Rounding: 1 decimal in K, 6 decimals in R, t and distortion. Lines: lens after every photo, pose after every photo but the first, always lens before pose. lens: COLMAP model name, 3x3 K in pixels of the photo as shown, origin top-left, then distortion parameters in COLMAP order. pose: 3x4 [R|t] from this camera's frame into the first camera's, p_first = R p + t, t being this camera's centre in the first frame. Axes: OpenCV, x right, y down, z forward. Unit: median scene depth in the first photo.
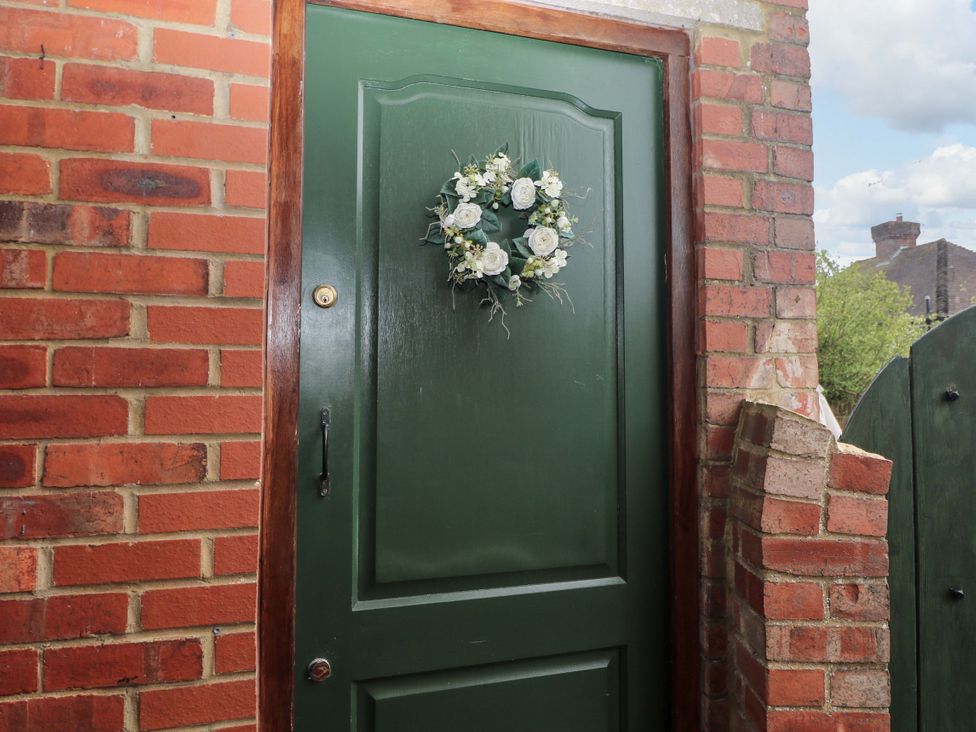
lens RADIAL K [[570.2, 0, 488.3], [0, 570.2, 355.7], [0, 0, 1]] dist [-0.018387, -0.001538]
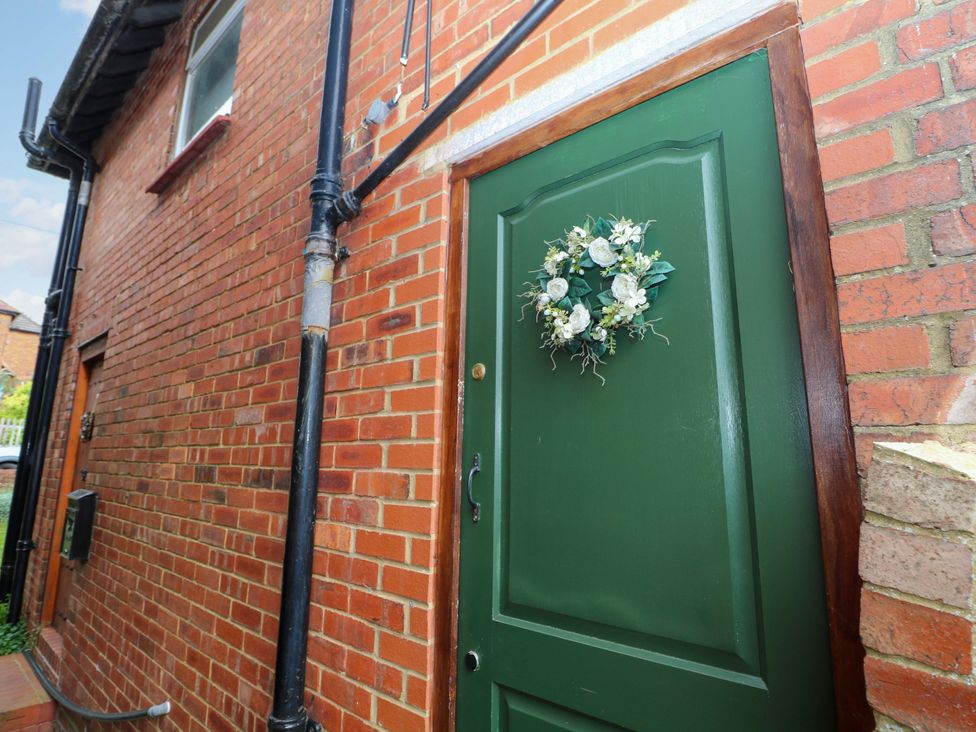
lens RADIAL K [[503.5, 0, 488.0], [0, 503.5, 366.0], [0, 0, 1]] dist [-0.001943, -0.013630]
pose [[0.581106, -0.149624, -0.799955, 0.732161], [0.018986, 0.985179, -0.170476, 0.093002], [0.813606, 0.083876, 0.575334, 0.320218]]
